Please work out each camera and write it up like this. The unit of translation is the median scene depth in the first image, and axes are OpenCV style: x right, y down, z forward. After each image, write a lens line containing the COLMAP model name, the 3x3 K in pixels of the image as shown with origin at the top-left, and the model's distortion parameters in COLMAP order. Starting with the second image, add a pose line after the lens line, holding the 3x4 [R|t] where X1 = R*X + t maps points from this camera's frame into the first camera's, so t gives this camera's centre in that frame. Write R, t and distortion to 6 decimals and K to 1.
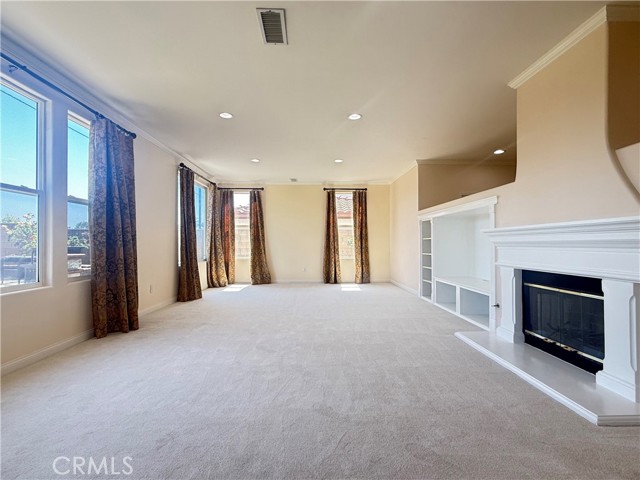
lens RADIAL K [[315.6, 0, 318.0], [0, 315.6, 243.4], [0, 0, 1]] dist [0.006078, 0.000358]
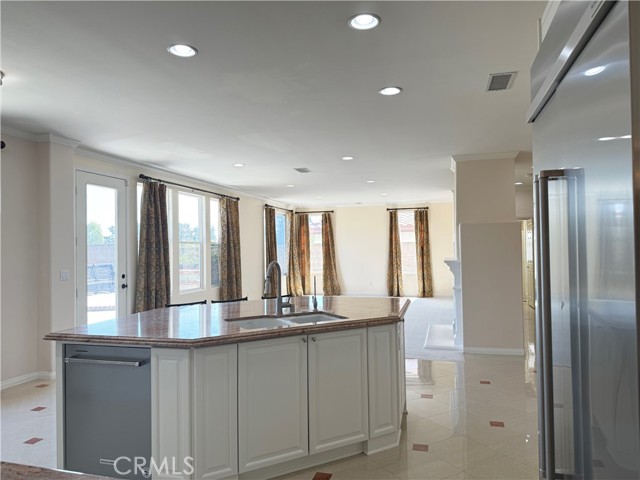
lens RADIAL K [[453.4, 0, 319.3], [0, 453.4, 243.9], [0, 0, 1]] dist [0.064931, -0.001560]
pose [[0.955616, -0.013585, -0.294303, 0.260315], [0.011868, 0.999901, -0.007619, -0.045197], [0.294378, 0.003788, 0.955682, -0.576794]]
